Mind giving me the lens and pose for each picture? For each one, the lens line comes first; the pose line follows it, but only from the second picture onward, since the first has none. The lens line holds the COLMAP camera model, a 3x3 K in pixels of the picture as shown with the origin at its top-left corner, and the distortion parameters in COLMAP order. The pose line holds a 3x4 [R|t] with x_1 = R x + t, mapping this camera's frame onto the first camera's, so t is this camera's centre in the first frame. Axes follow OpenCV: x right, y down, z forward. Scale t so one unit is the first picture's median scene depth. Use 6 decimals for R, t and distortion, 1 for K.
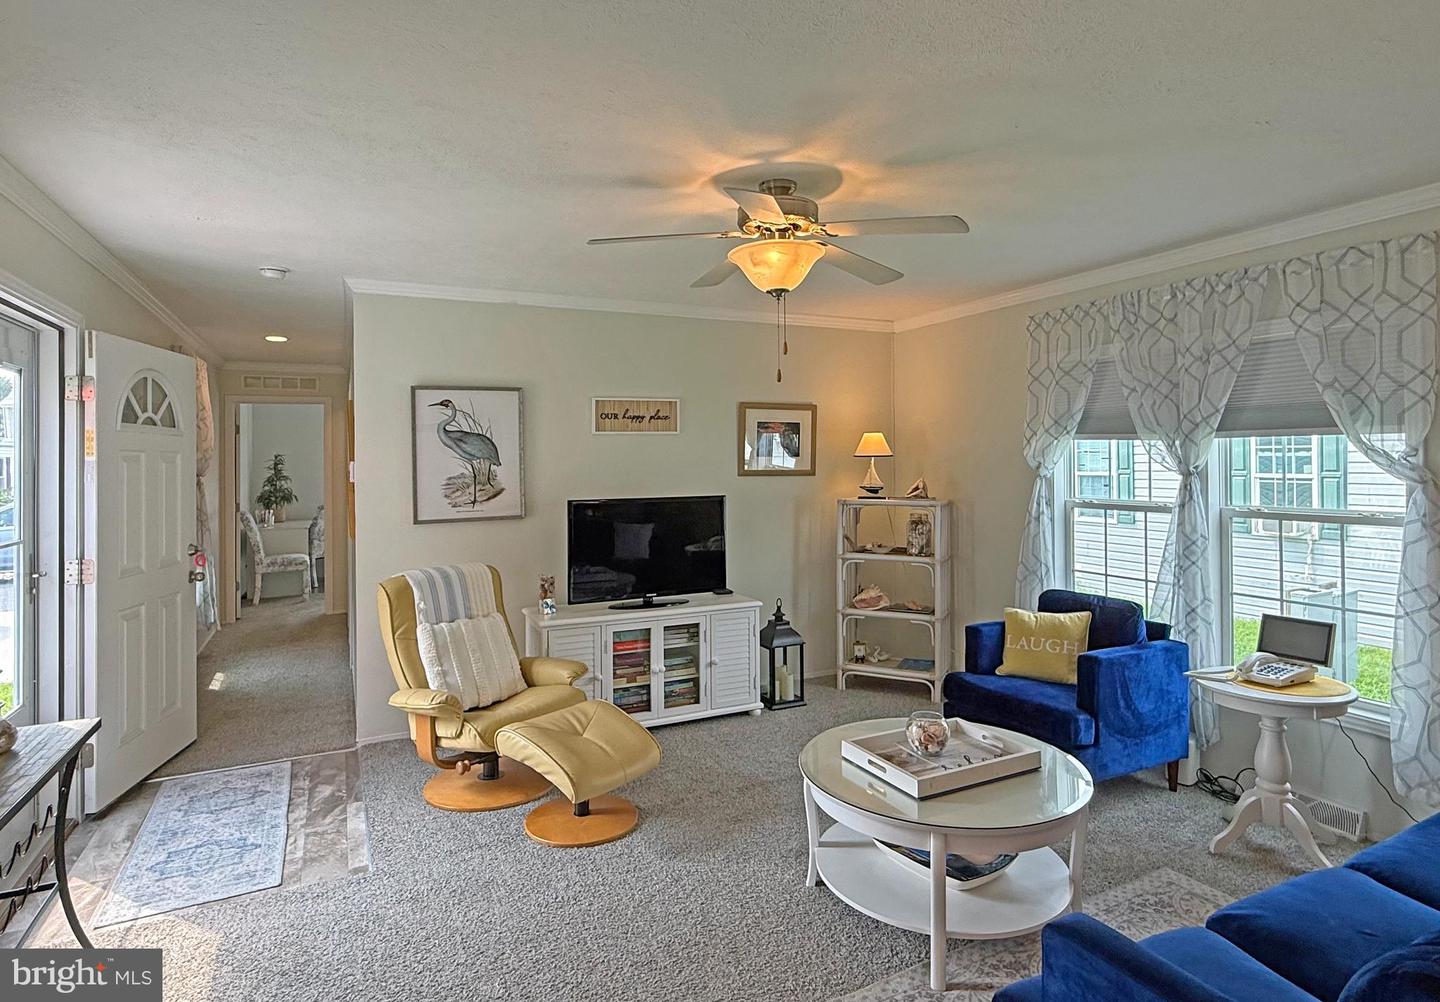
lens RADIAL K [[793.0, 0, 718.9], [0, 793.0, 459.9], [0, 0, 1]] dist [0.002314, -0.001538]
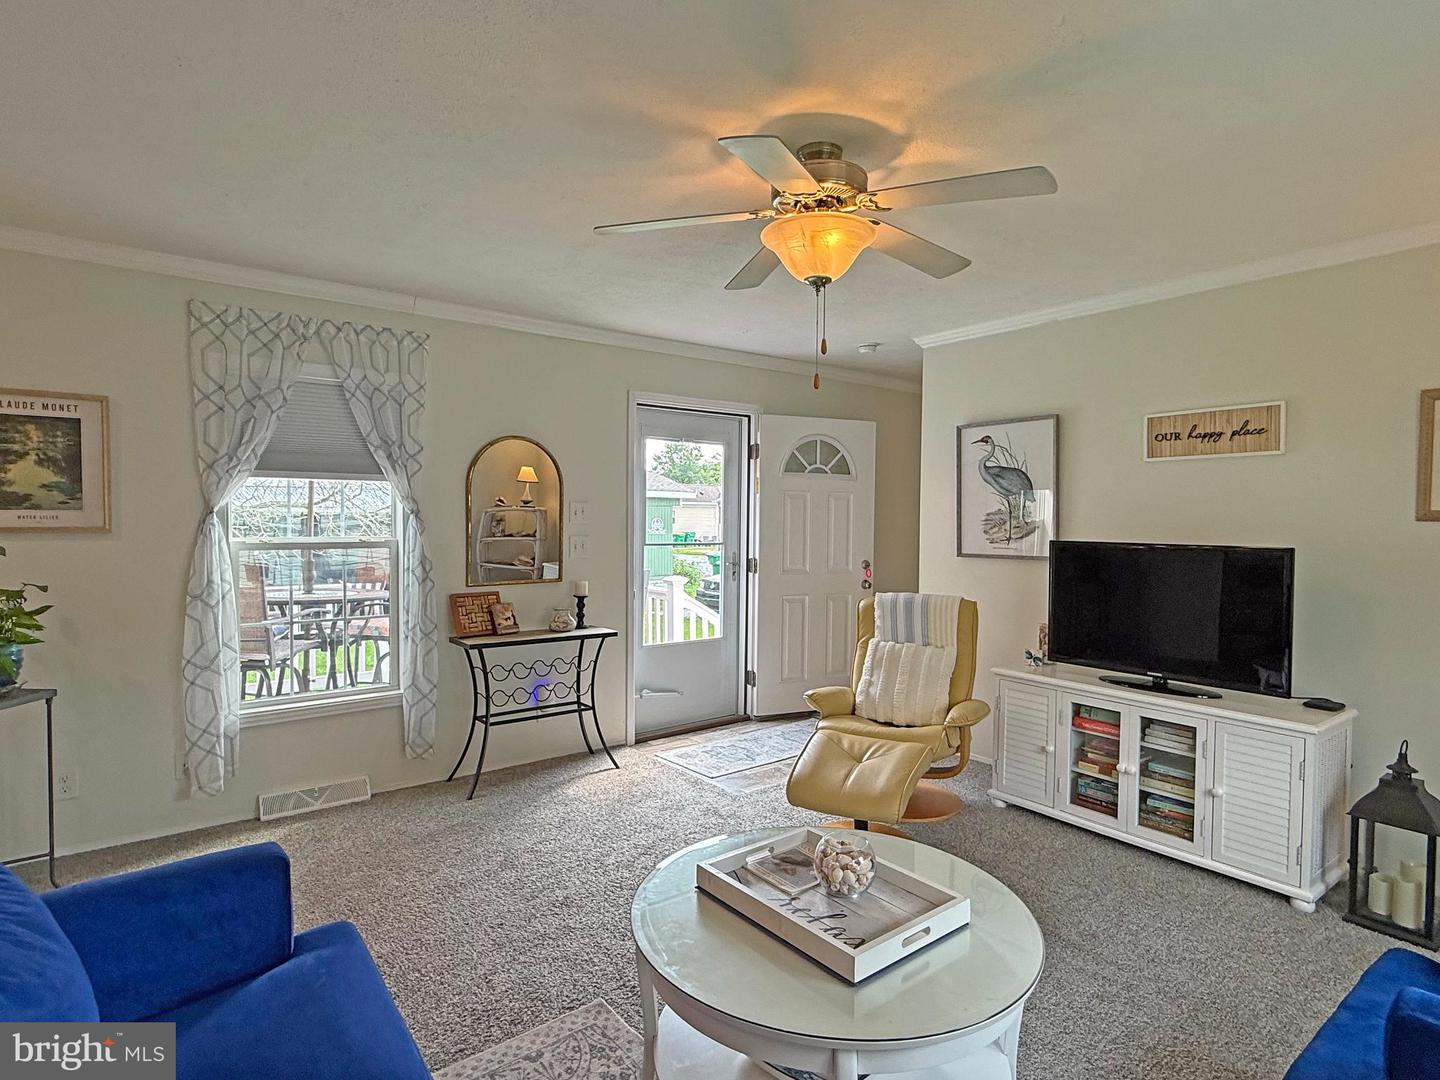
lens RADIAL K [[780.0, 0, 720.0], [0, 780.0, 546.1], [0, 0, 1]] dist [0.001371, 0.001235]
pose [[0.205383, 0.049485, -0.977430, 0.549135], [-0.009023, 0.998774, 0.048669, 0.018201], [0.978640, -0.001176, 0.205577, 0.455113]]
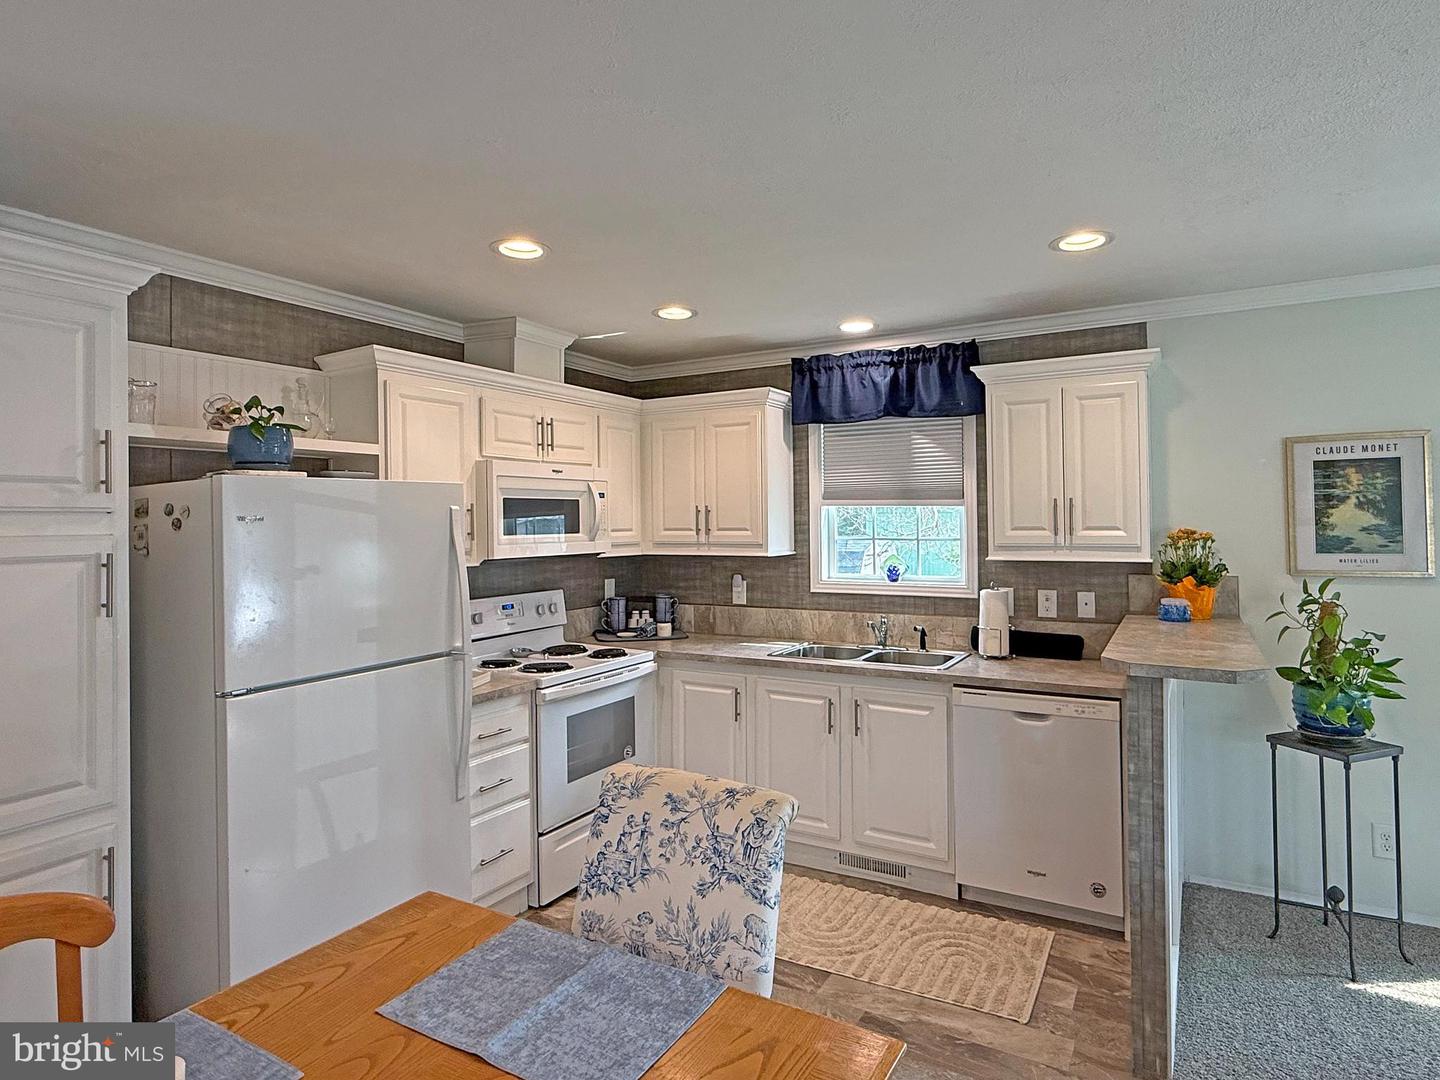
lens RADIAL K [[815.4, 0, 742.8], [0, 815.4, 505.5], [0, 0, 1]] dist [0.002387, -0.001326]
pose [[-0.821899, 0.013910, -0.569464, 0.596046], [0.024910, 0.999623, -0.011535, -0.021370], [0.569089, -0.023666, -0.821935, 0.289761]]
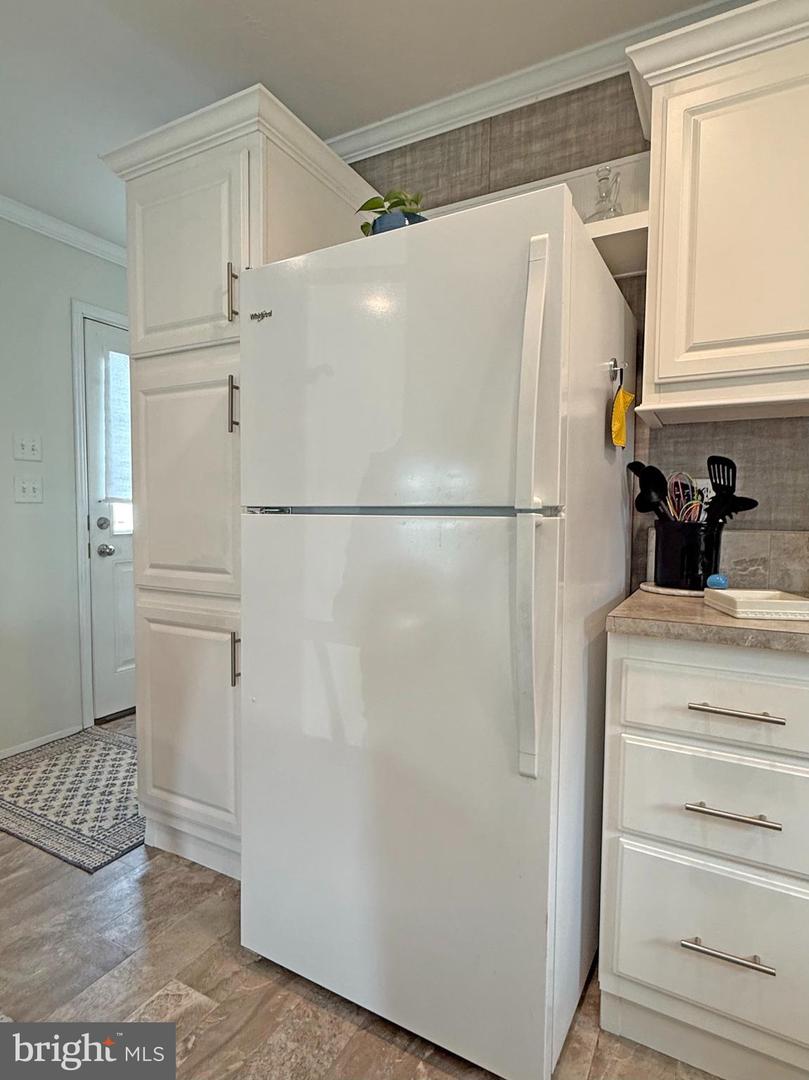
lens RADIAL K [[585.0, 0, 406.7], [0, 585.0, 547.9], [0, 0, 1]] dist [0.001371, 0.001235]
pose [[-0.574145, -0.045833, 0.817470, 0.263634], [-0.000353, 0.998446, 0.055732, 0.076998], [-0.818753, 0.031709, -0.573269, -0.155235]]
